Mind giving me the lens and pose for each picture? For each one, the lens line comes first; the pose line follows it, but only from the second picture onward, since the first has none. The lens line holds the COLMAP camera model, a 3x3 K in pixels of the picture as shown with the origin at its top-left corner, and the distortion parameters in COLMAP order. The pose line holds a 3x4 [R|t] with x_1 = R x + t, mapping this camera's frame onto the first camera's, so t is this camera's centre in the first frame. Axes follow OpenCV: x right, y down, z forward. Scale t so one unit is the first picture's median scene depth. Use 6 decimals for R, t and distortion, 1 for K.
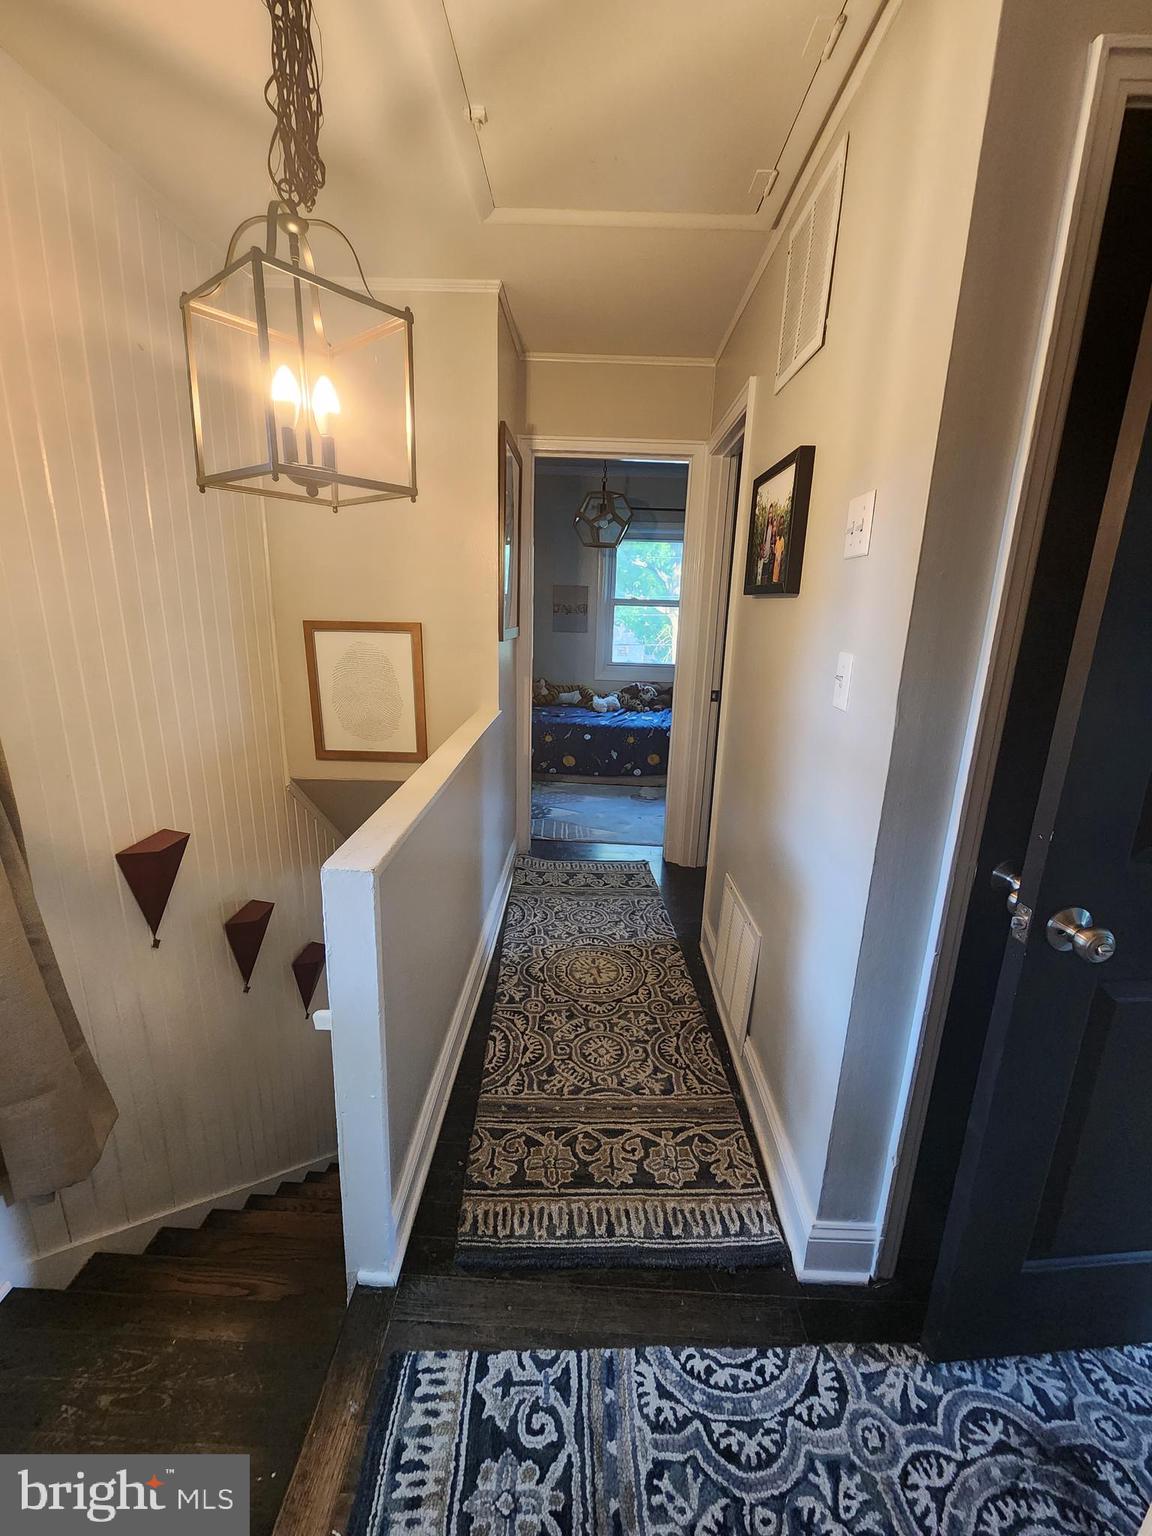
lens RADIAL K [[633.8, 0, 582.6], [0, 633.8, 766.2], [0, 0, 1]] dist [0.002081, -0.001288]
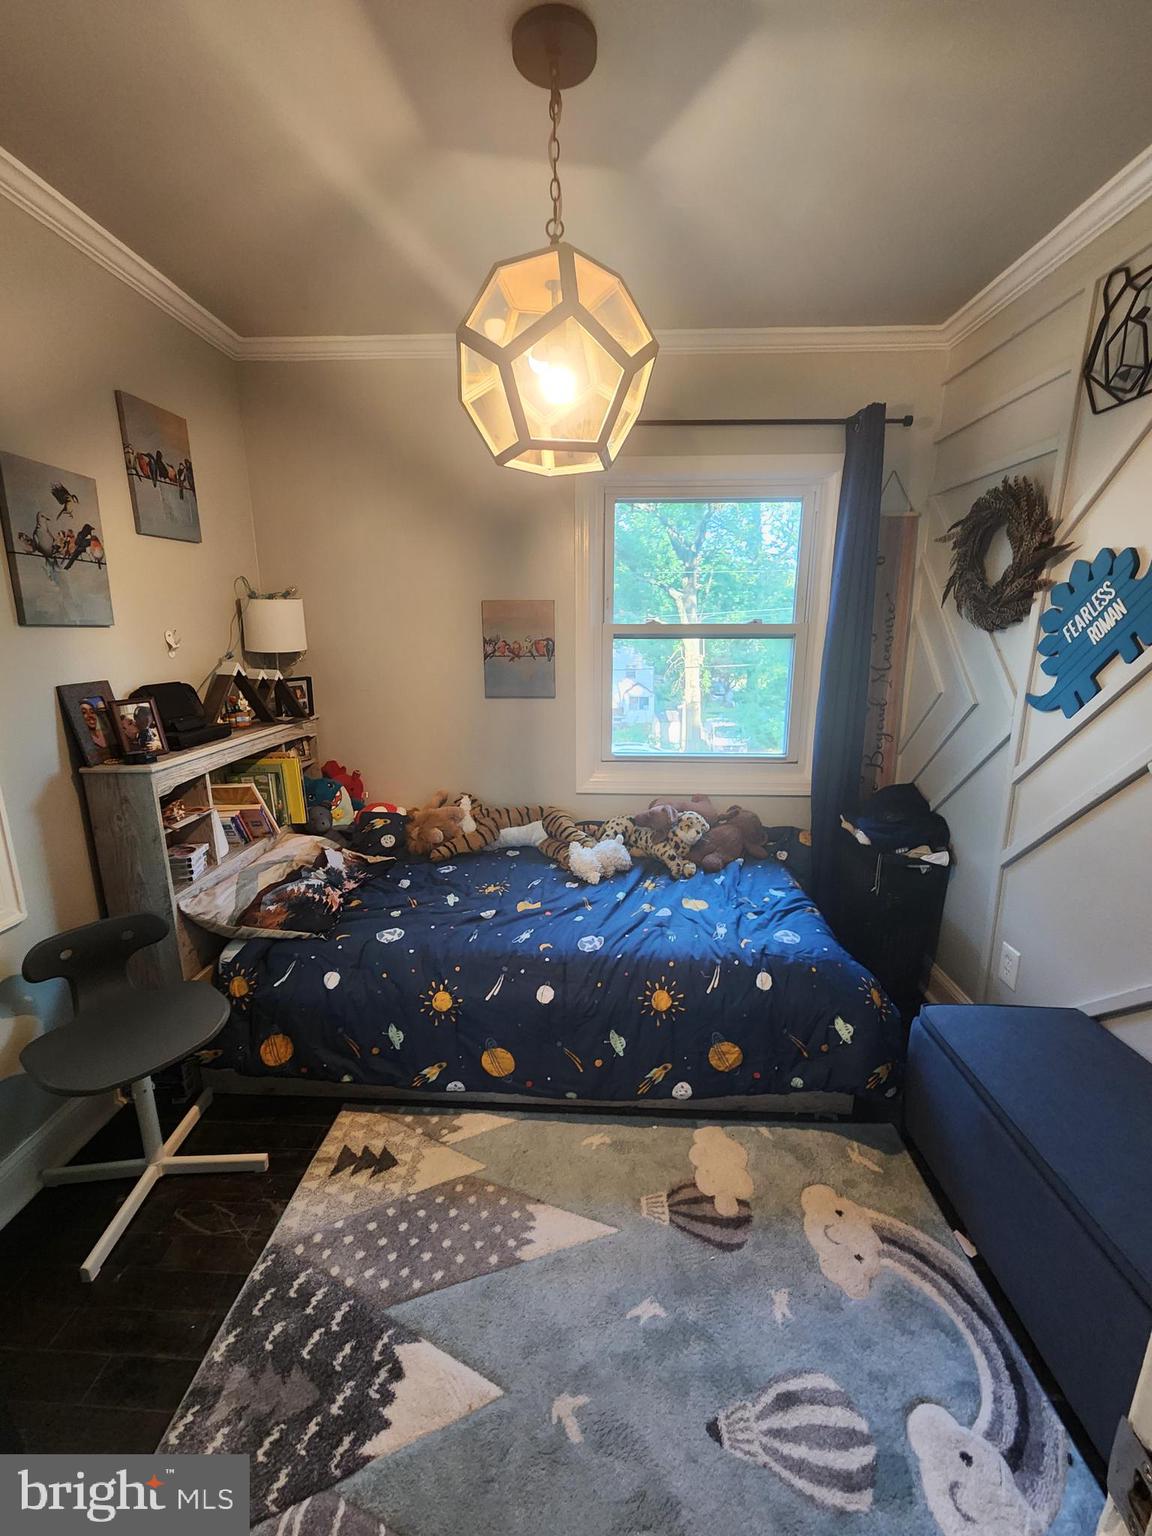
lens RADIAL K [[633.8, 0, 573.1], [0, 633.8, 769.5], [0, 0, 1]] dist [0.002081, -0.001288]
pose [[0.999403, -0.019561, -0.028491, 0.032909], [0.018869, 0.999525, -0.024369, -0.151034], [0.028954, 0.023817, 0.999297, 0.550228]]
